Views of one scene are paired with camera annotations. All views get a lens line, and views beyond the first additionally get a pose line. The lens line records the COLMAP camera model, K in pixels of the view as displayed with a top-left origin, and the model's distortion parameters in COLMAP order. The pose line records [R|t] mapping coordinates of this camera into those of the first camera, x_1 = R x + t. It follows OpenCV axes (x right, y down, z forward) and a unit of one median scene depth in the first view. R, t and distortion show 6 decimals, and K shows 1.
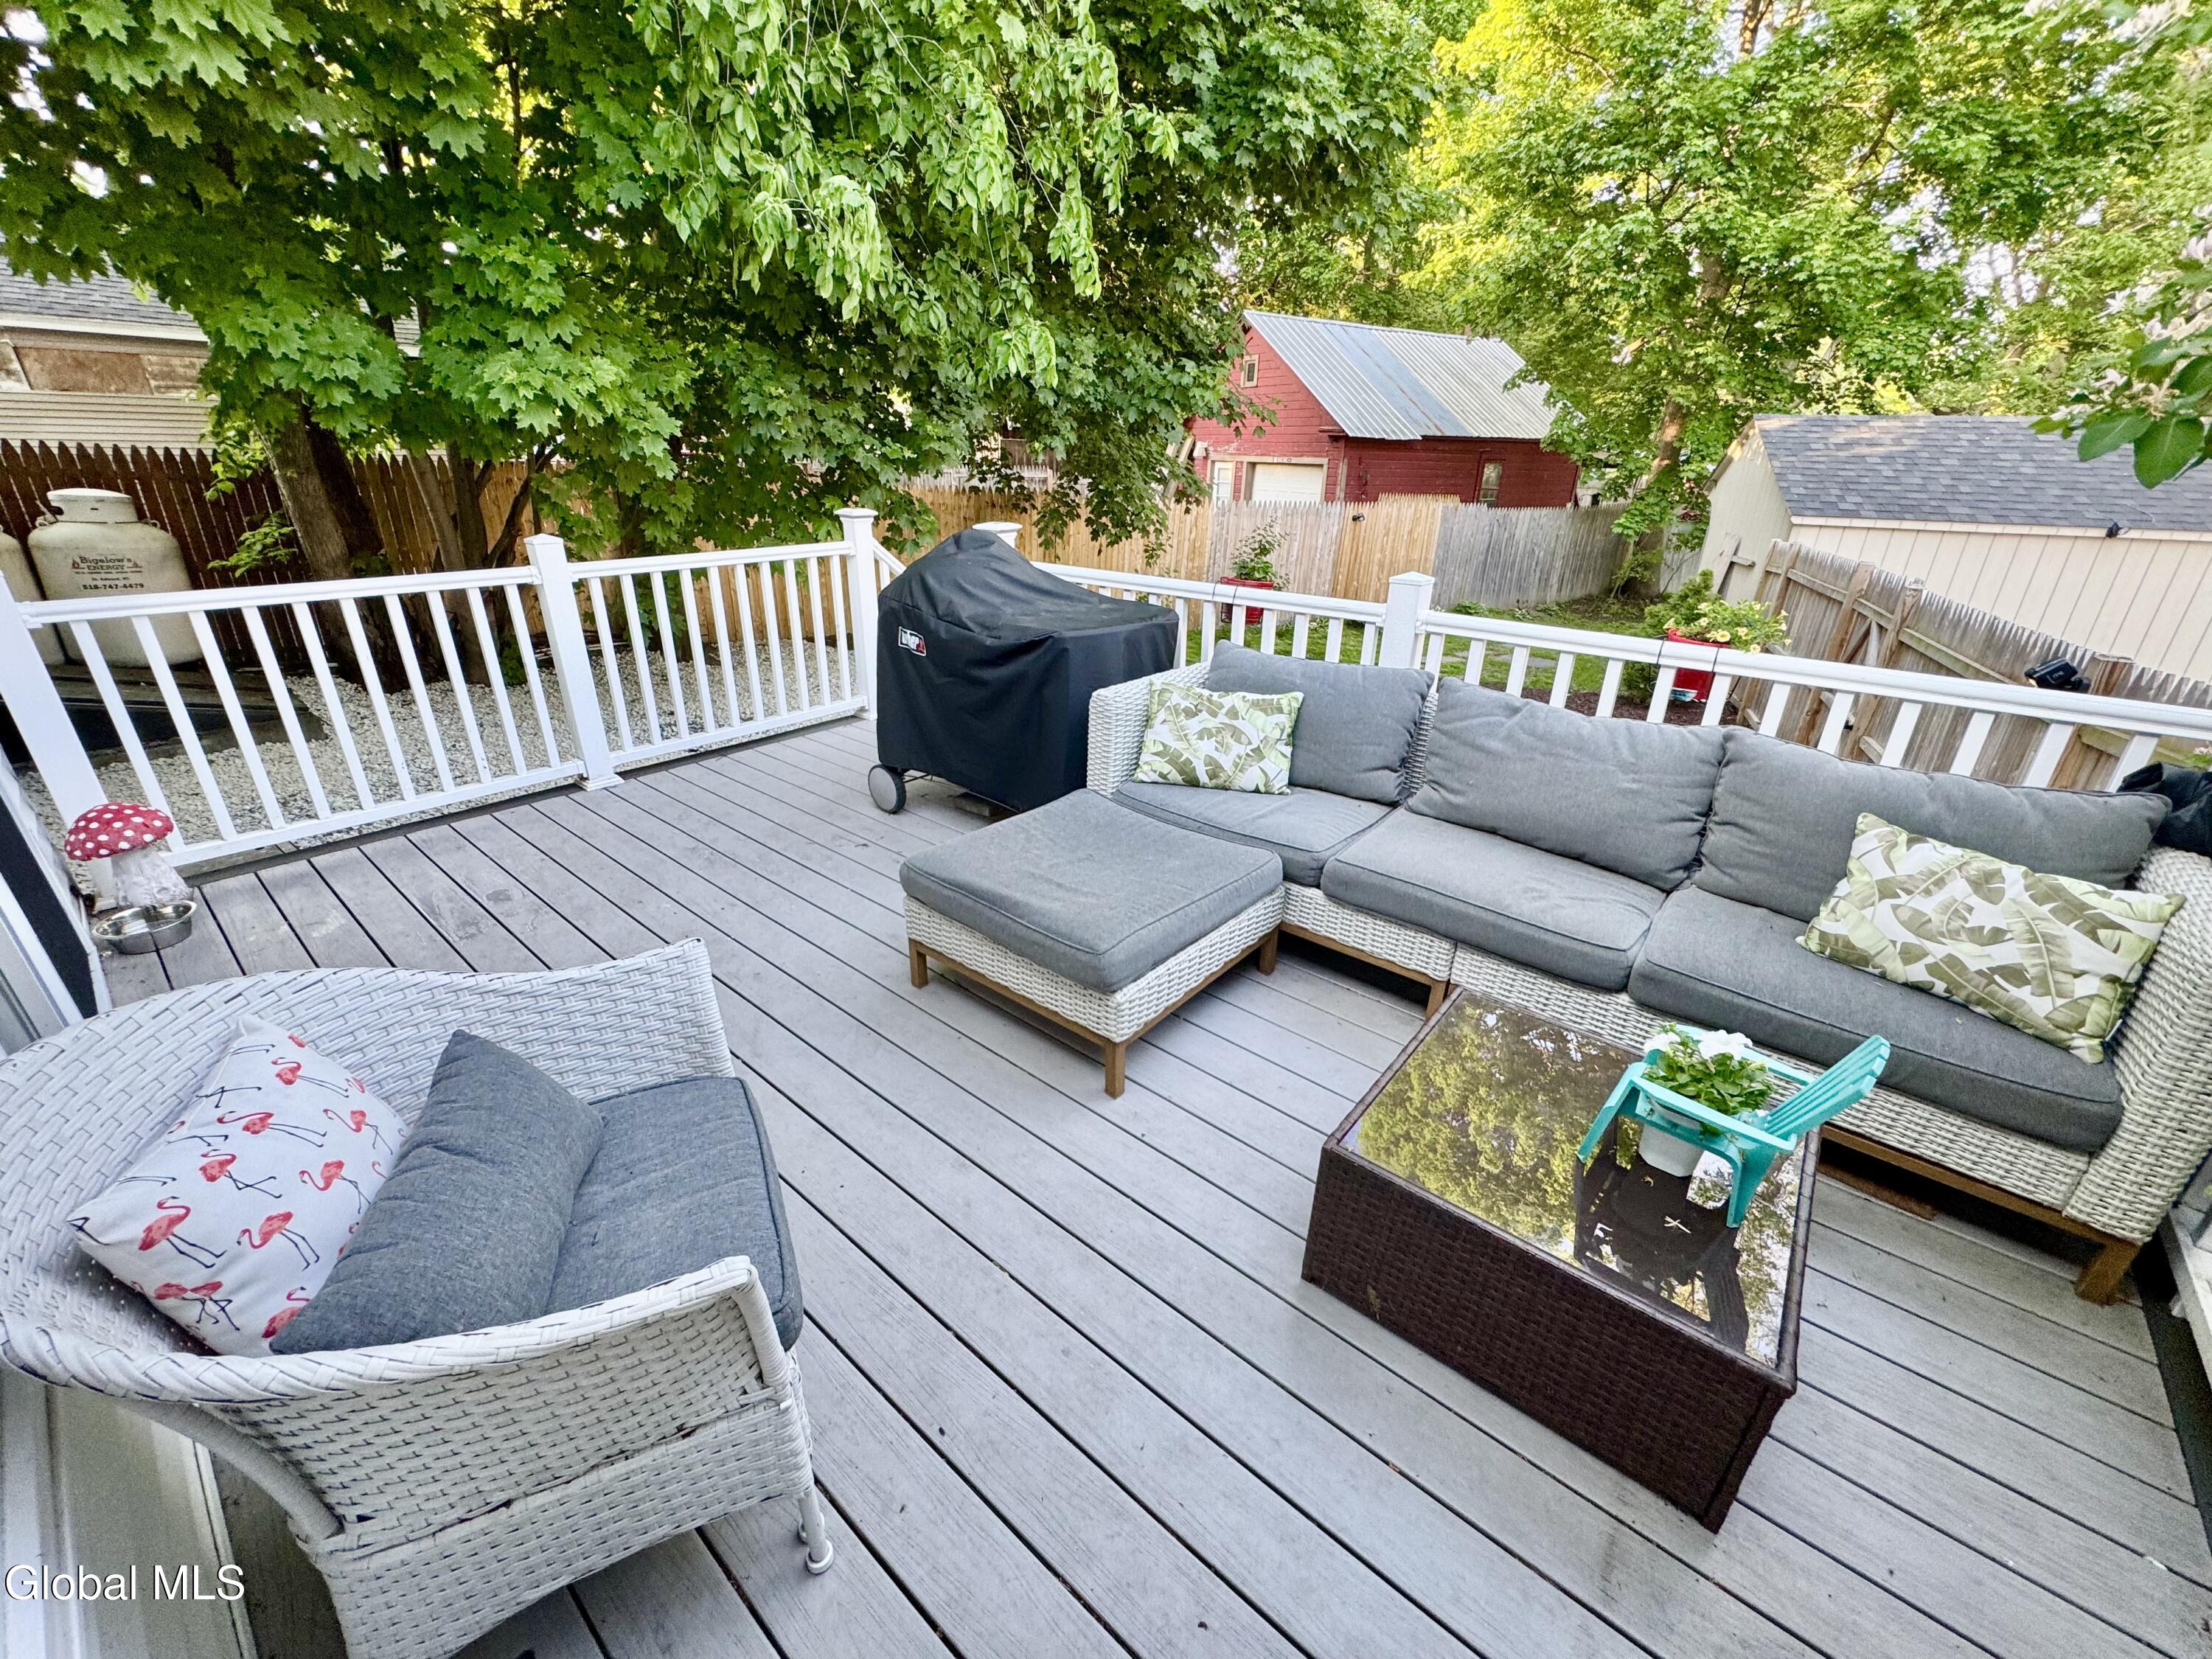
lens RADIAL K [[877.3, 0, 1110.0], [0, 877.3, 828.4], [0, 0, 1]] dist [-0.002747, -0.000129]
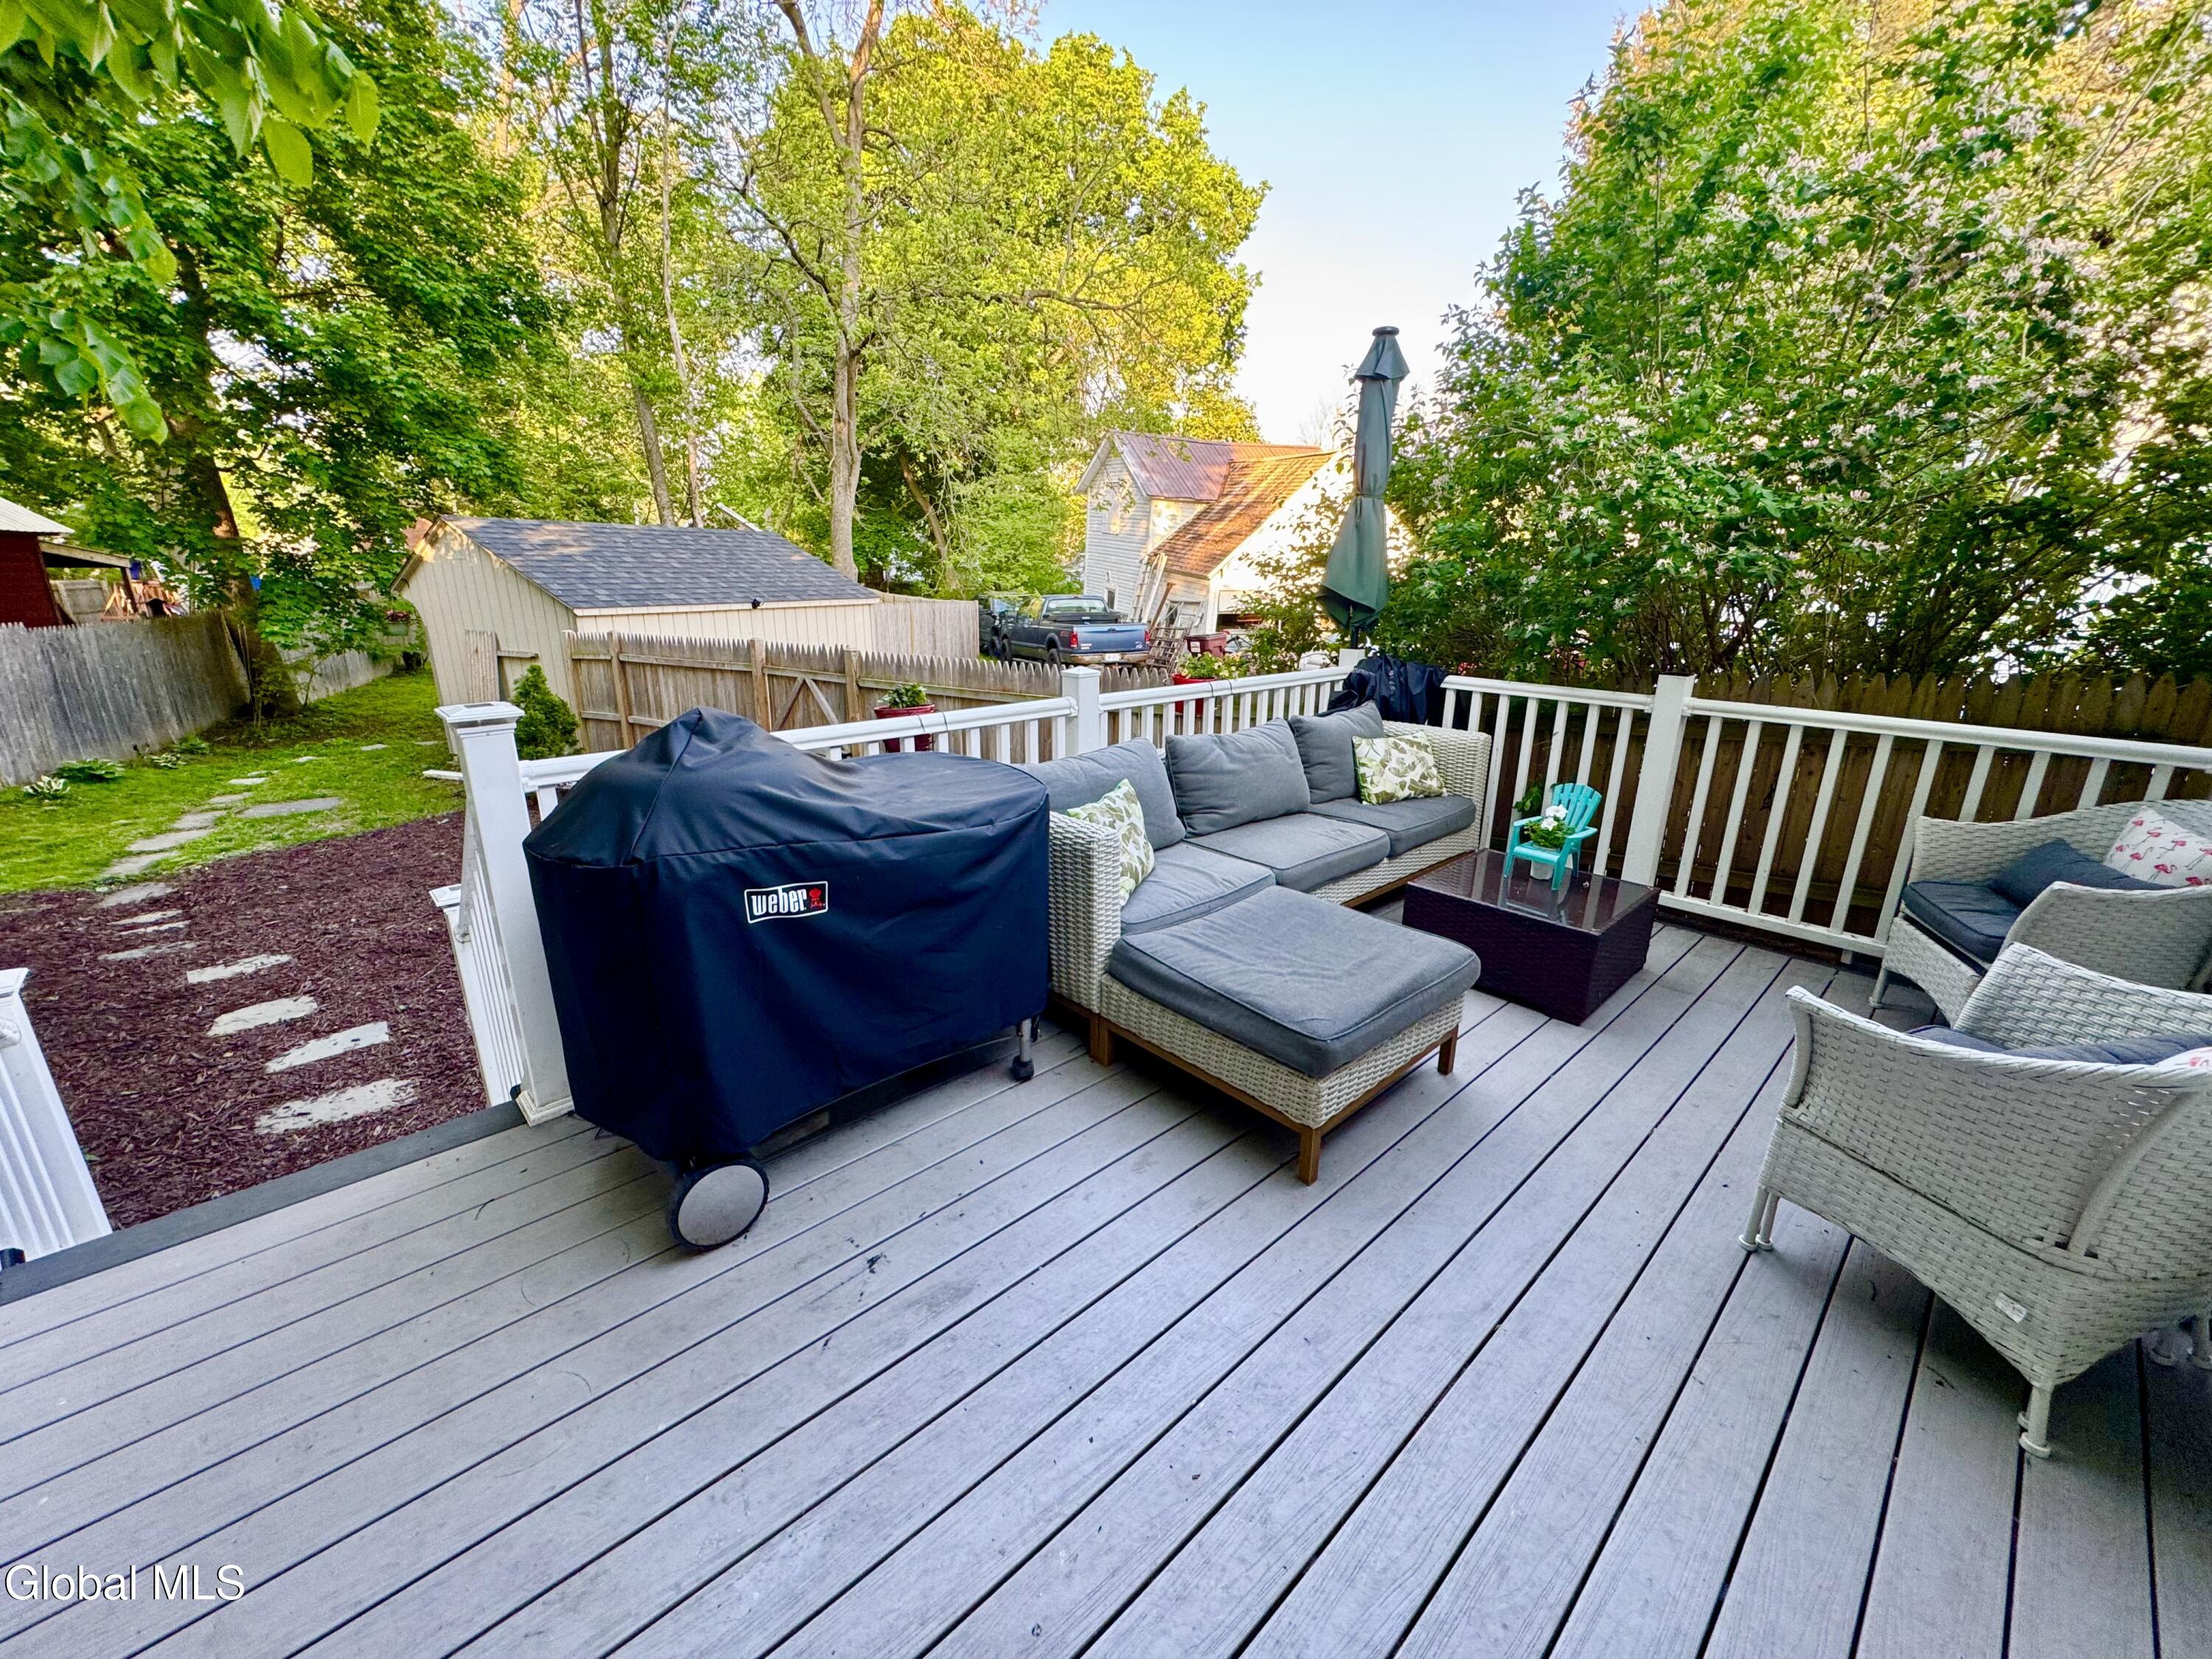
lens RADIAL K [[877.3, 0, 1109.3], [0, 877.3, 832.9], [0, 0, 1]] dist [-0.002747, -0.000129]
pose [[0.124462, -0.302847, 0.944877, -0.901261], [0.384024, 0.892769, 0.235561, -0.382328], [-0.914896, 0.333537, 0.227417, 0.829480]]
